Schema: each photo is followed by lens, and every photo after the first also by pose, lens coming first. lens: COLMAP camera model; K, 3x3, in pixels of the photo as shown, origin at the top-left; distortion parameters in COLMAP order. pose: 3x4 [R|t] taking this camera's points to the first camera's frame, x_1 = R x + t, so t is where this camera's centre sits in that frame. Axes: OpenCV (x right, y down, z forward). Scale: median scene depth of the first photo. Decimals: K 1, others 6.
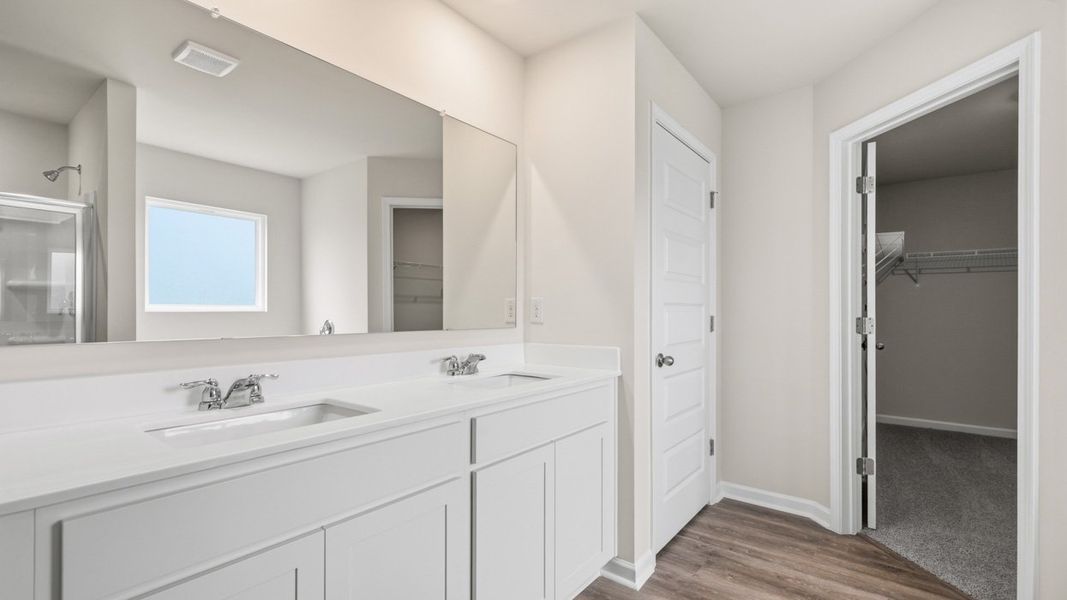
lens RADIAL K [[470.5, 0, 534.6], [0, 470.5, 308.5], [0, 0, 1]] dist [0.000445, 0.000627]
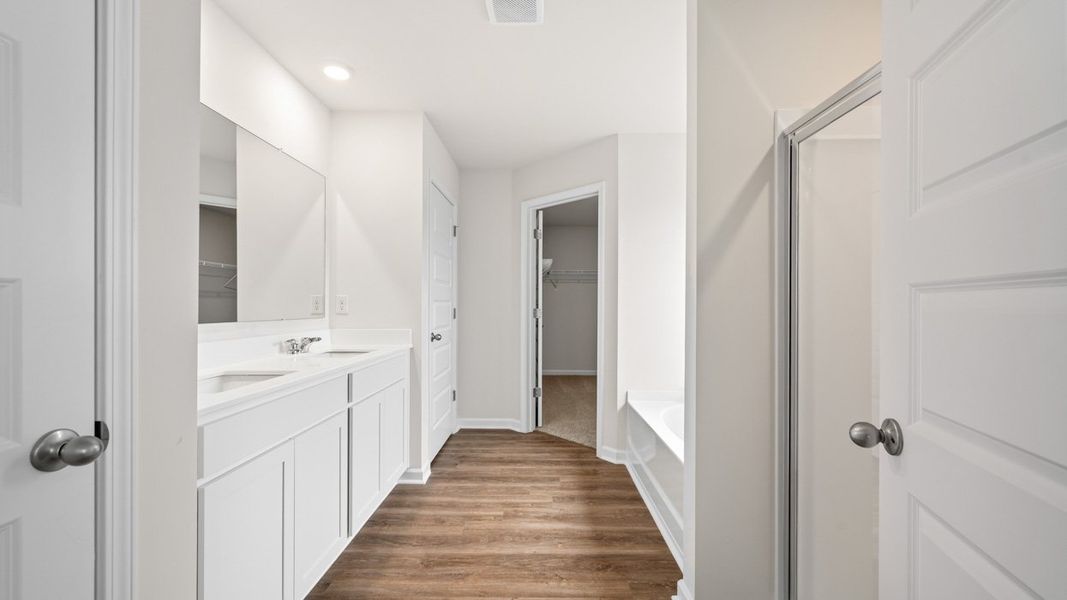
lens RADIAL K [[419.8, 0, 535.7], [0, 419.8, 305.9], [0, 0, 1]] dist [0.000638, 0.000255]
pose [[0.798204, -0.001193, 0.602386, -0.269233], [-0.003475, 0.999972, 0.006585, -0.001584], [-0.602377, -0.007350, 0.798178, -0.272555]]
